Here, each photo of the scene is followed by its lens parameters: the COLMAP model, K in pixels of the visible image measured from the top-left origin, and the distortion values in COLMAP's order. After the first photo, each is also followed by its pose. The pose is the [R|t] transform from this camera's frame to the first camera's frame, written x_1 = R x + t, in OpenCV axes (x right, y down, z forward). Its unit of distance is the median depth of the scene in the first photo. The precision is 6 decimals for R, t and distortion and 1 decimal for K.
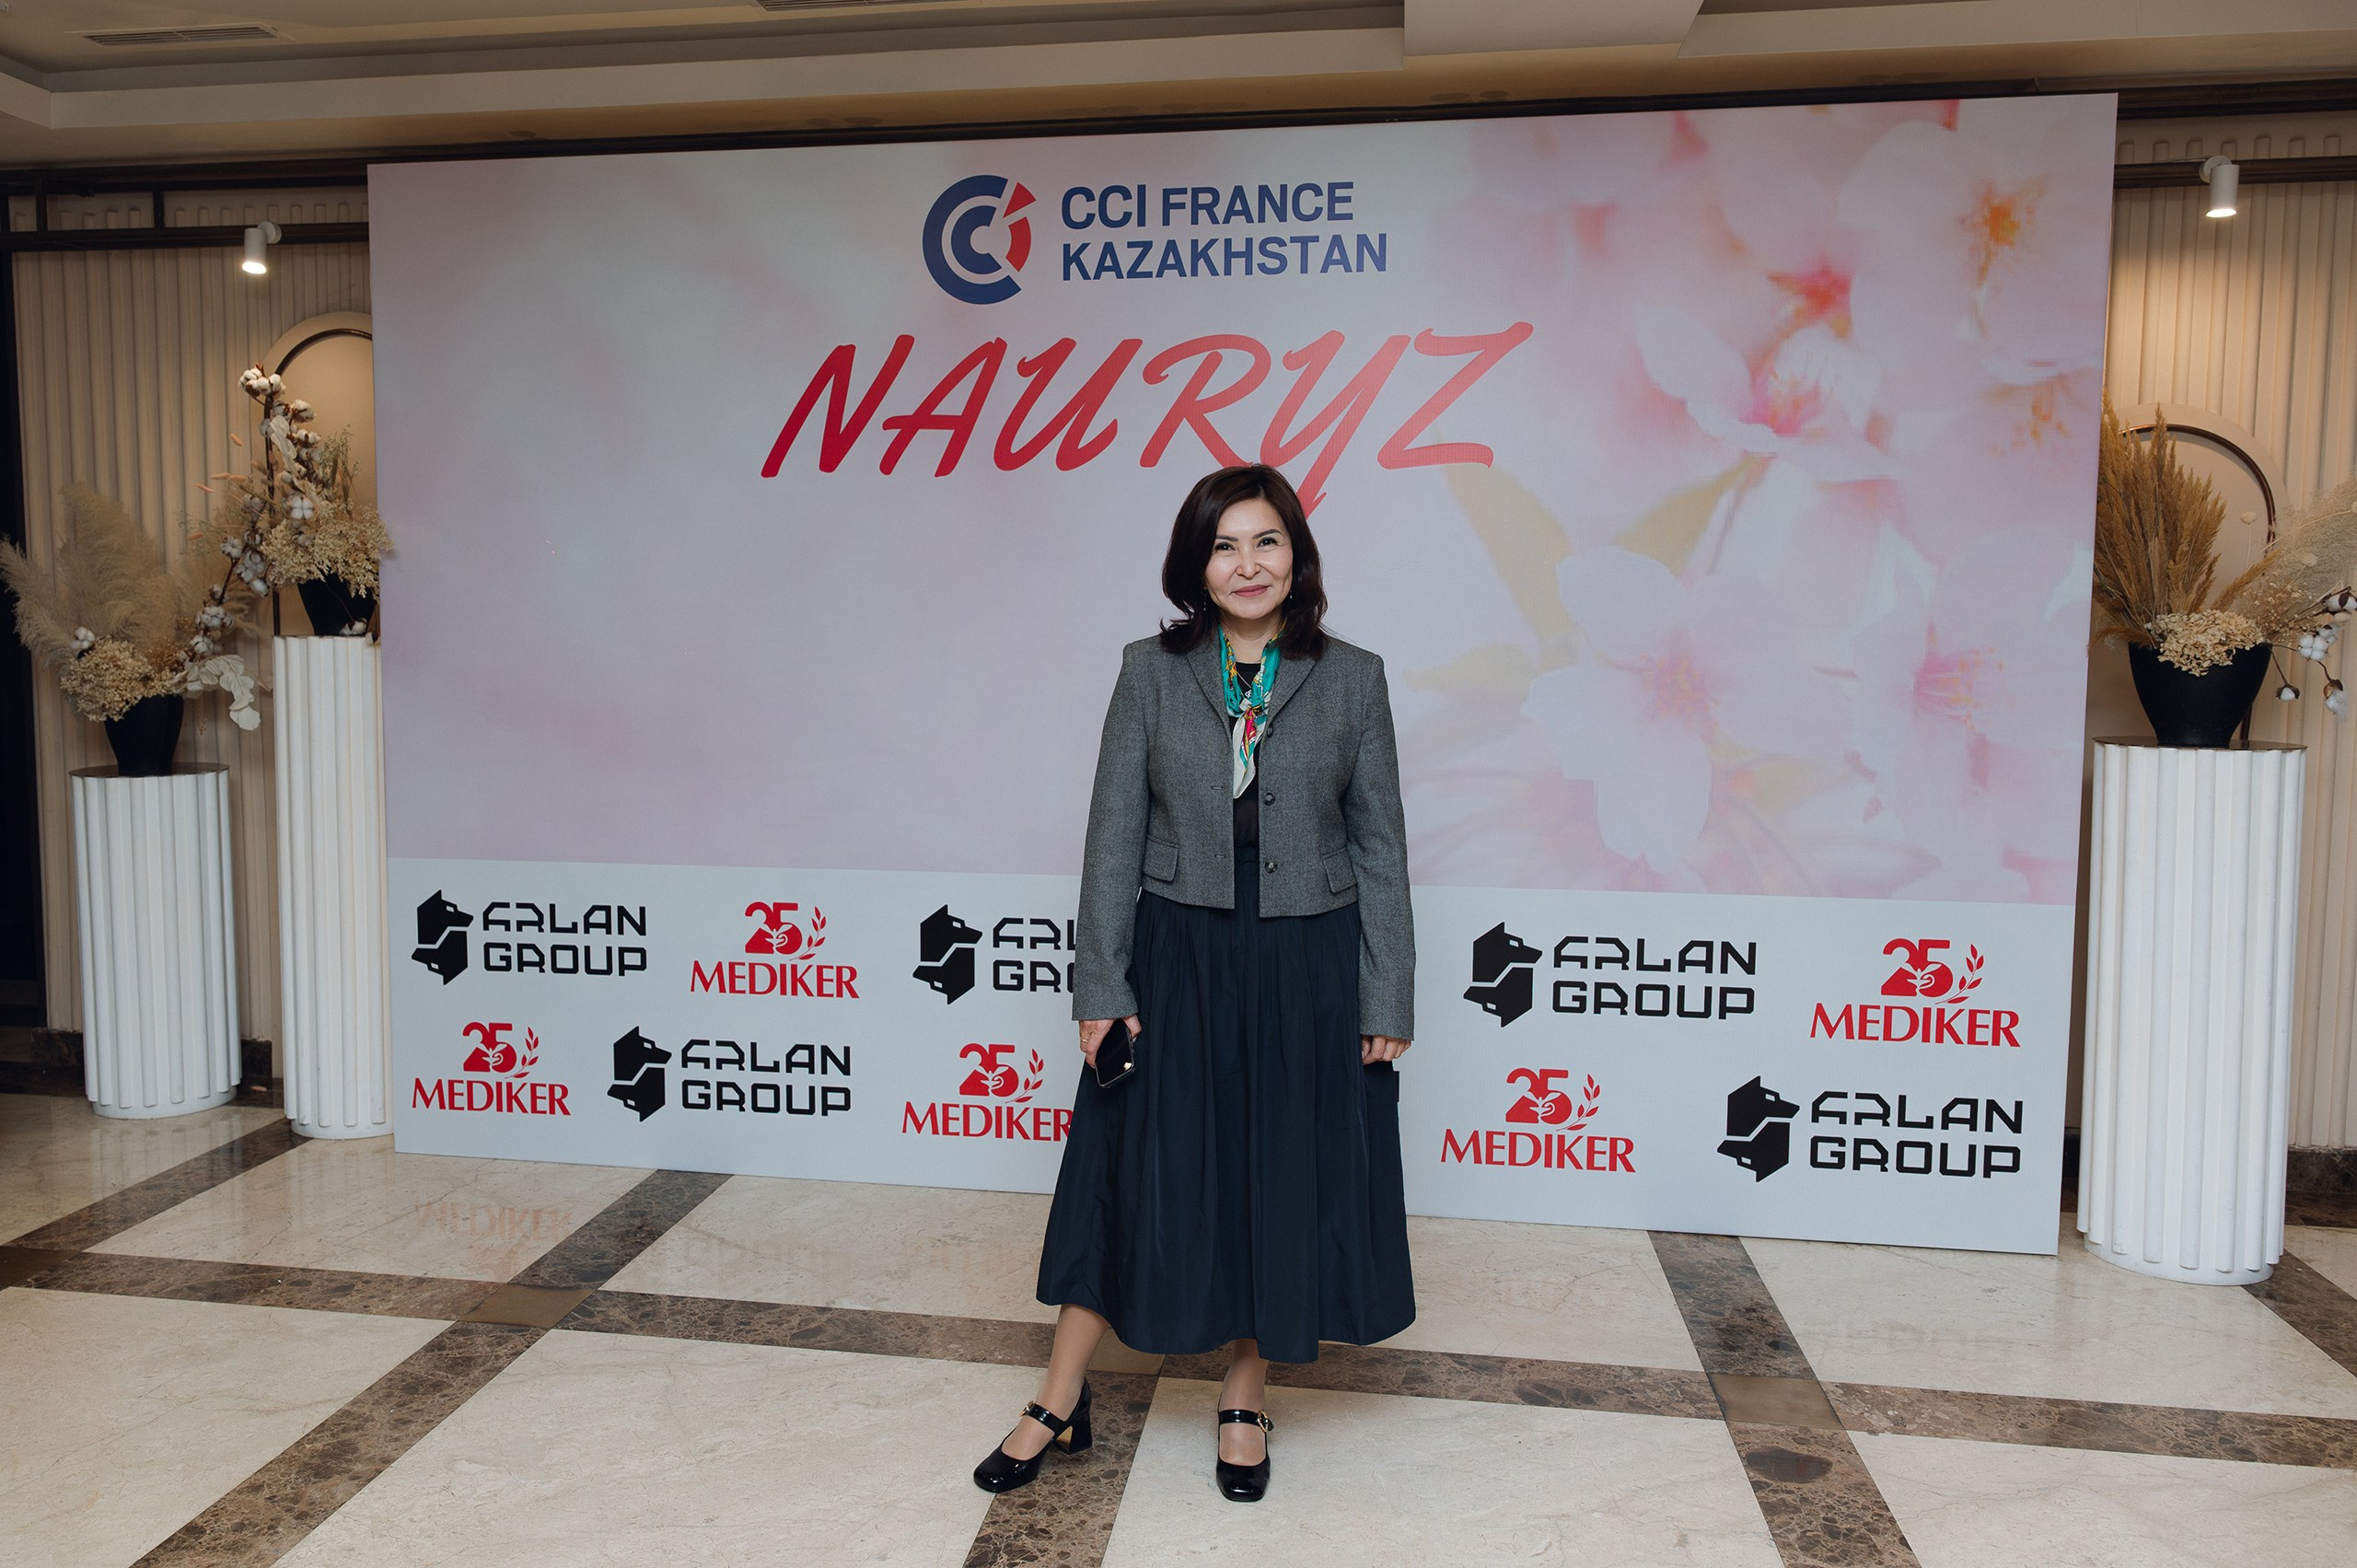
lens RADIAL K [[1667.6, 0, 1093.5], [0, 1667.6, 773.7], [0, 0, 1]] dist [-0.009791, 0.008430]
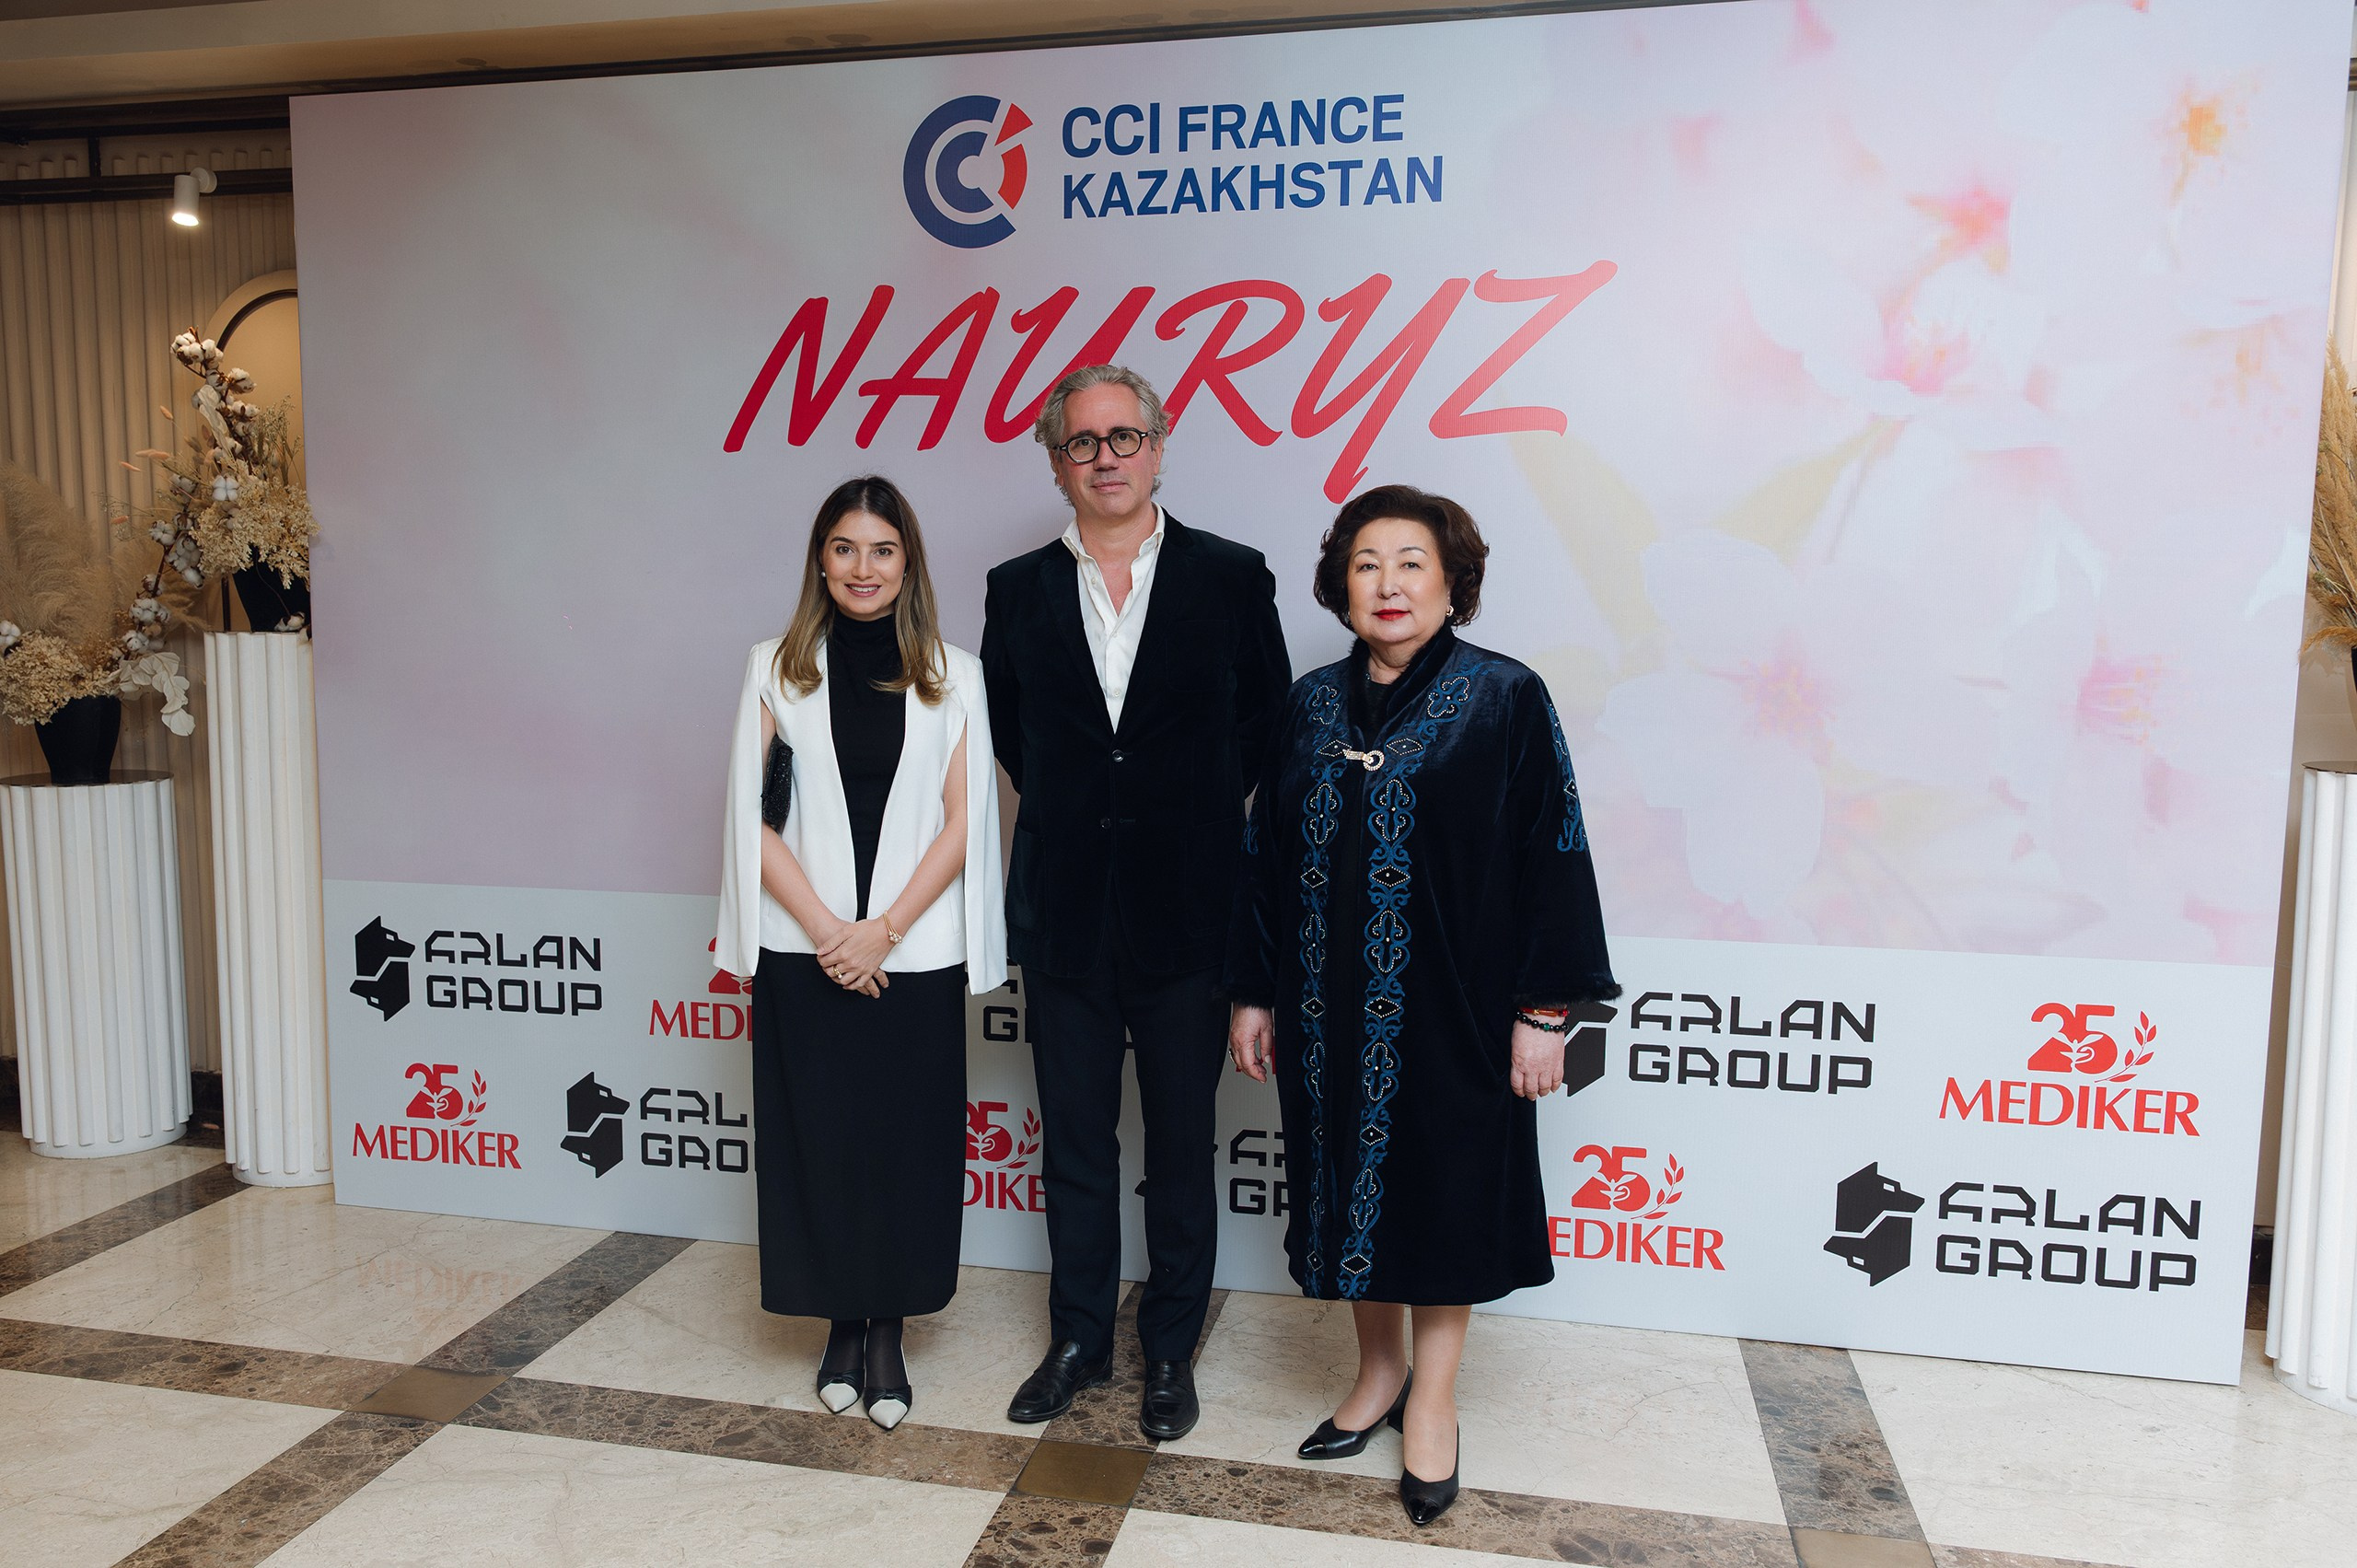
lens RADIAL K [[1754.9, 0, 1100.4], [0, 1754.9, 835.4], [0, 0, 1]] dist [0.001637, 0.001699]
pose [[0.997870, 0.011131, -0.064279, 0.063189], [-0.009204, 0.999501, 0.030202, -0.006532], [0.064583, -0.029546, 0.997475, 0.093255]]
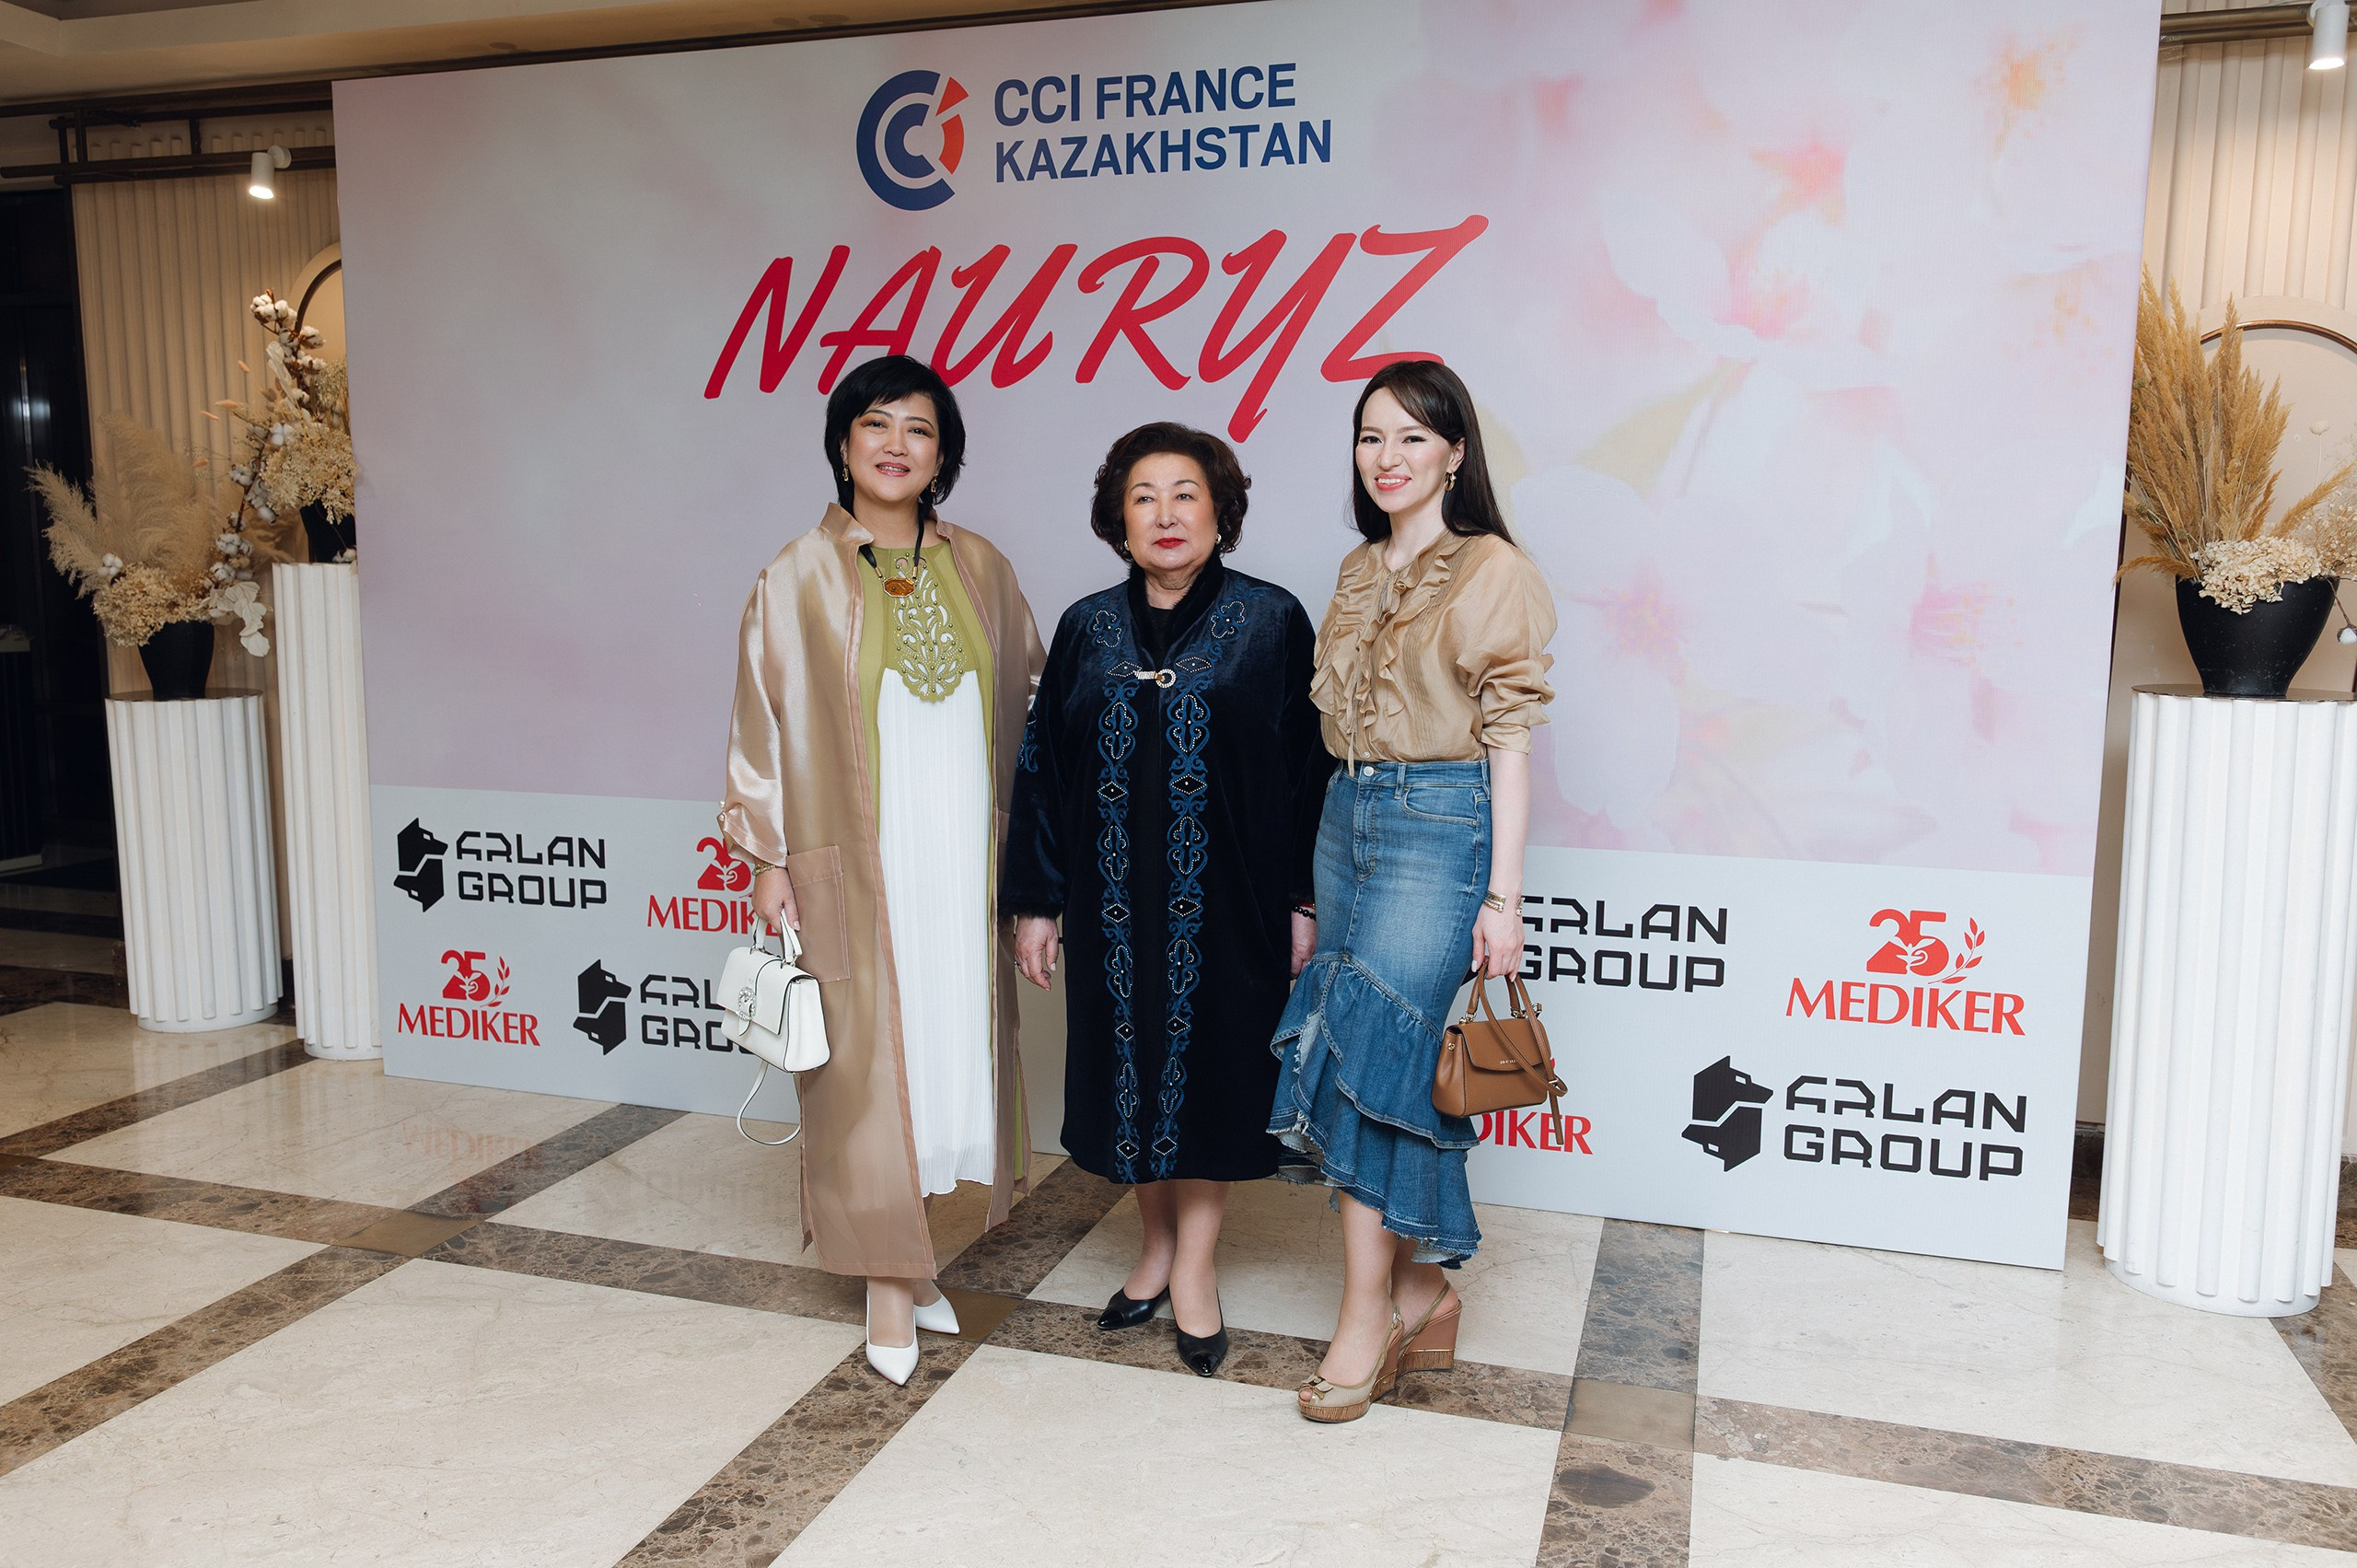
lens RADIAL K [[1671.8, 0, 1175.3], [0, 1671.8, 798.3], [0, 0, 1]] dist [0.003914, -0.001127]
pose [[0.991919, 0.021909, -0.124964, 0.210269], [-0.016282, 0.998815, 0.045872, 0.005074], [0.125821, -0.043467, 0.991100, 0.067163]]
